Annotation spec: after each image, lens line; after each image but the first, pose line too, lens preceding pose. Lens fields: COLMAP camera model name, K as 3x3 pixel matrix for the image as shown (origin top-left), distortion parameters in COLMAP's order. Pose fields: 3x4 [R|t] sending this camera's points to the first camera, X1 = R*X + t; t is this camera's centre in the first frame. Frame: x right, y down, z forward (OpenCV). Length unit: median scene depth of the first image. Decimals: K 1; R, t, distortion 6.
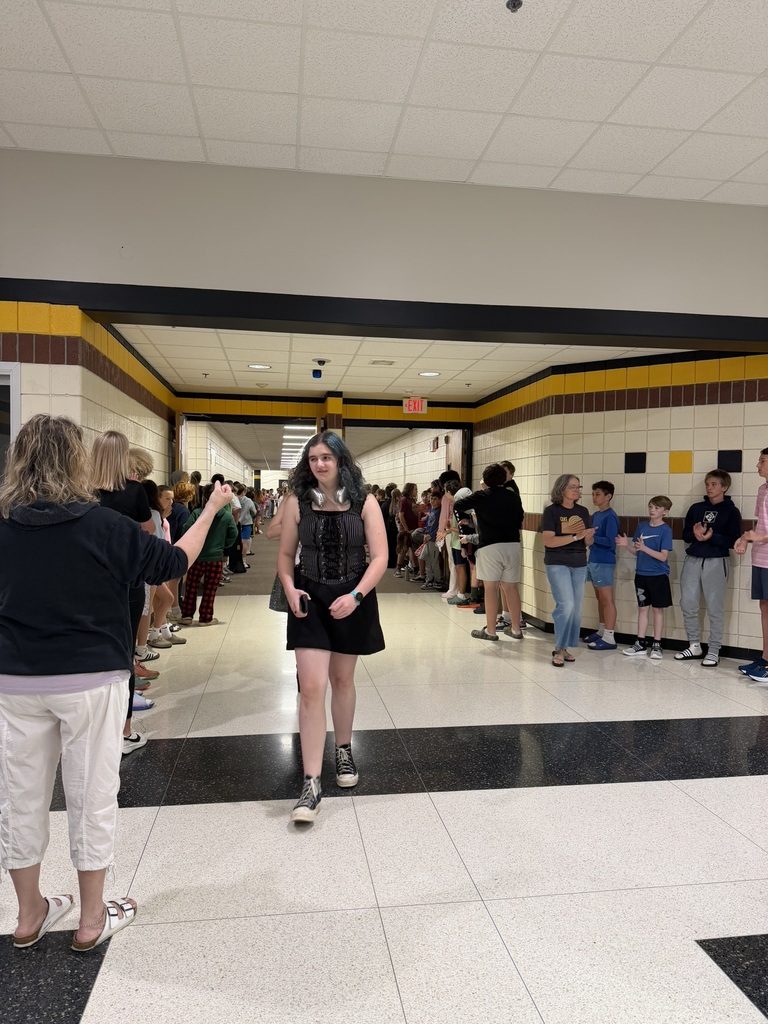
lens RADIAL K [[719.3, 0, 391.4], [0, 719.3, 505.0], [0, 0, 1]] dist [0.000339, -0.007477]
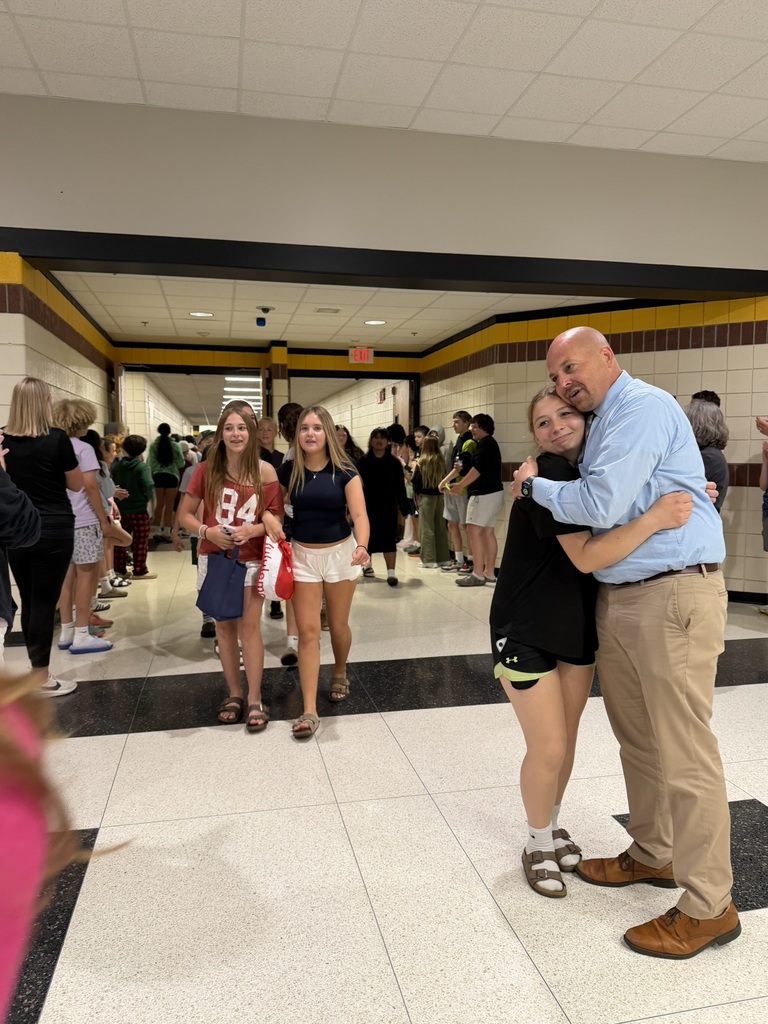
lens RADIAL K [[746.4, 0, 388.5], [0, 746.4, 508.5], [0, 0, 1]] dist [0.001230, -0.010968]
pose [[0.997567, -0.018342, 0.067257, -0.003458], [0.014137, 0.997947, 0.062463, 0.013362], [-0.068265, -0.061360, 0.995779, -0.060313]]
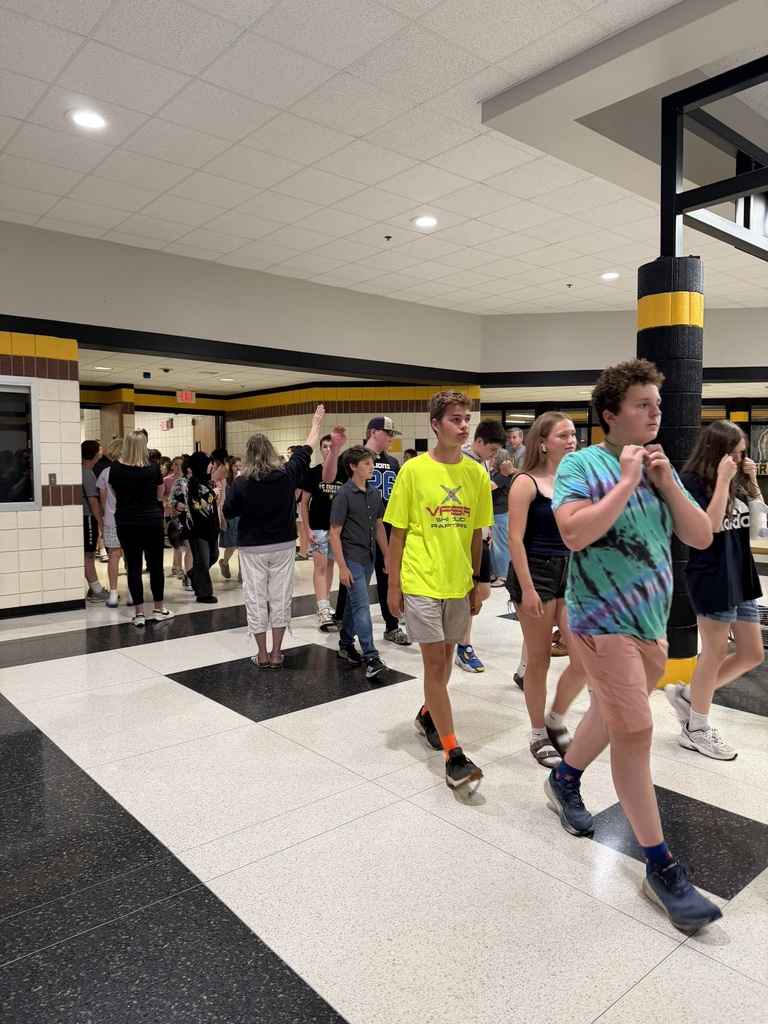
lens RADIAL K [[719.3, 0, 391.4], [0, 719.3, 505.0], [0, 0, 1]] dist [0.000339, -0.007477]
pose [[0.846700, -0.040949, 0.530492, -0.561582], [0.015889, 0.998535, 0.051718, -0.006920], [-0.531833, -0.035360, 0.846111, -0.478890]]
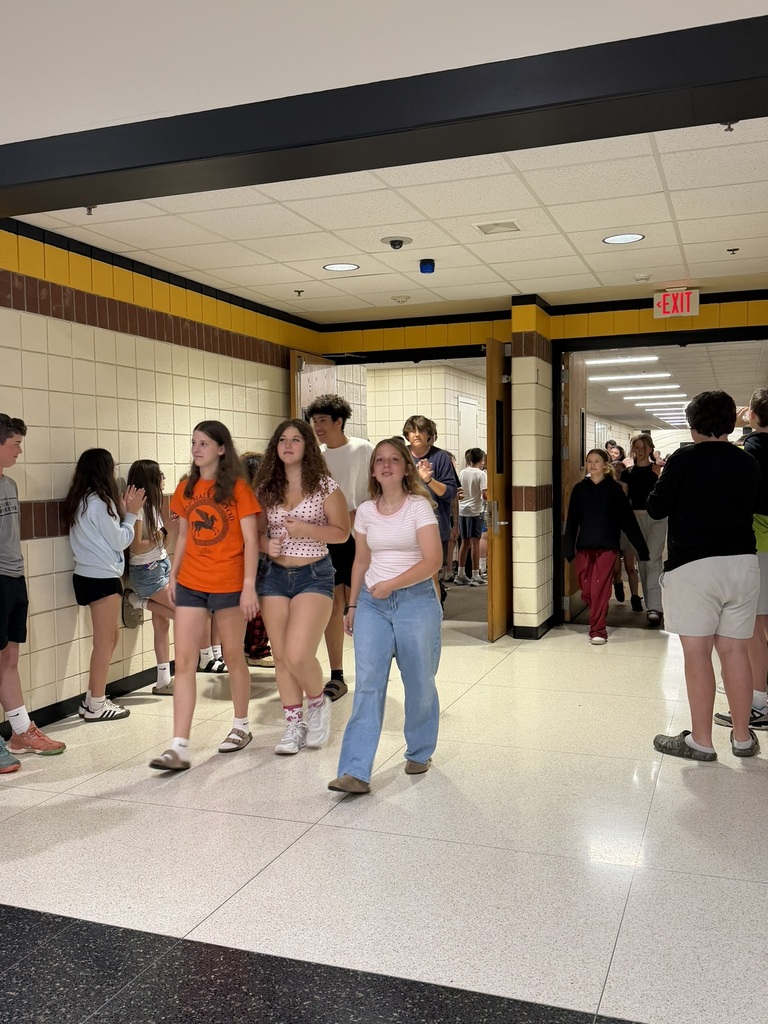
lens RADIAL K [[956.9, 0, 383.0], [0, 956.9, 494.8], [0, 0, 1]] dist [0.007408, 0.002463]
pose [[0.872461, -0.016094, -0.488419, 0.315941], [0.024850, 0.999626, 0.011452, -0.007109], [0.488052, -0.022128, 0.872534, 0.381949]]
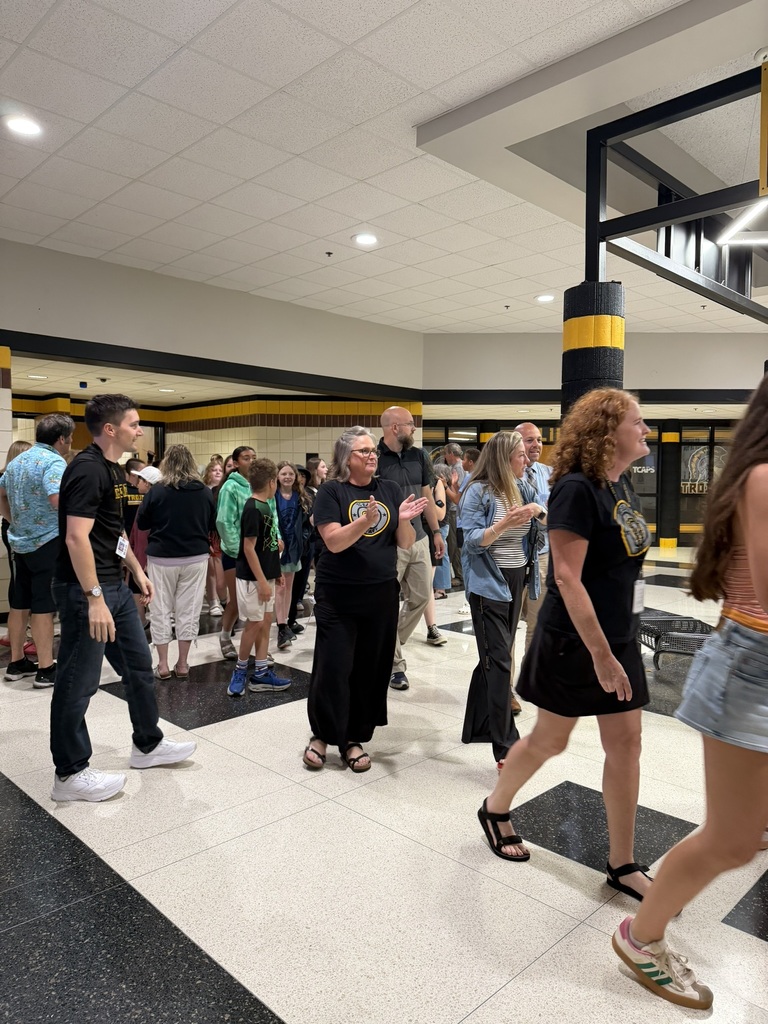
lens RADIAL K [[720.5, 0, 389.1], [0, 720.5, 515.3], [0, 0, 1]] dist [-0.001318, -0.005644]
pose [[0.806341, -0.030297, 0.590675, -0.561317], [0.004943, 0.998997, 0.044494, -0.003124], [-0.591430, -0.032957, 0.805682, -0.498448]]
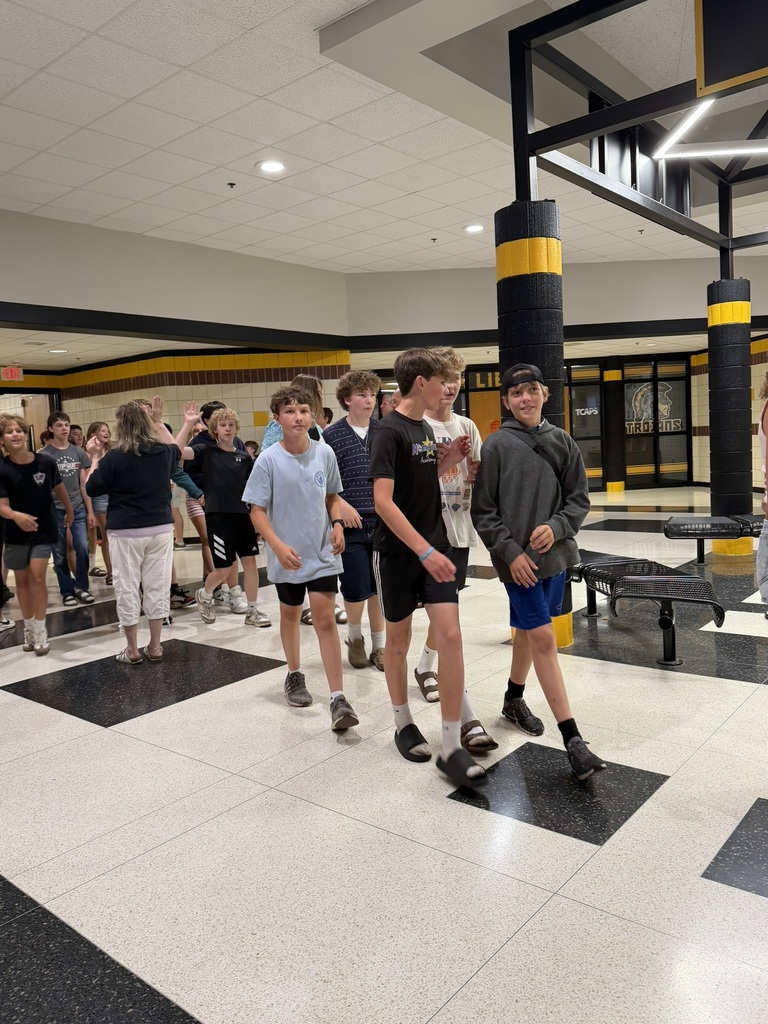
lens RADIAL K [[772.7, 0, 390.3], [0, 772.7, 509.3], [0, 0, 1]] dist [0.004131, -0.011062]
pose [[0.747491, -0.109360, 0.655208, -0.548220], [0.066240, 0.993710, 0.090289, 0.003703], [-0.660961, -0.024090, 0.750034, -0.485633]]
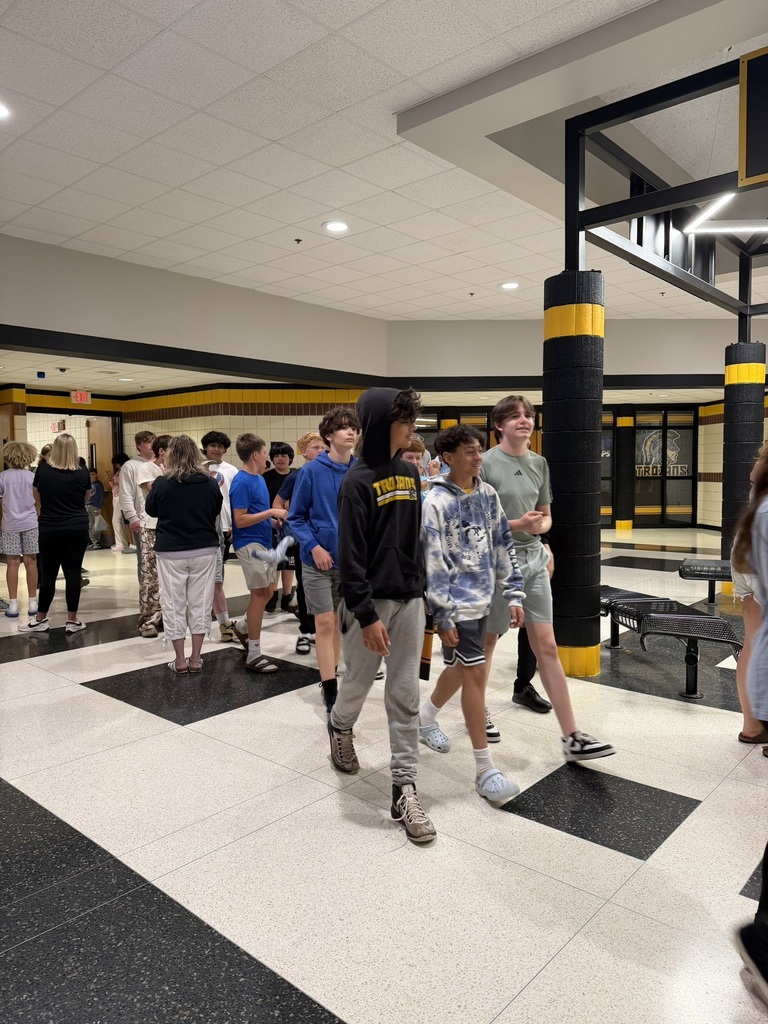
lens RADIAL K [[718.7, 0, 384.0], [0, 718.7, 512.0], [0, 0, 1]] dist [-0.001761, -0.004490]
pose [[0.771117, -0.052661, 0.634512, -0.585847], [0.019352, 0.998052, 0.059315, -0.006121], [-0.636400, -0.033459, 0.770634, -0.478631]]
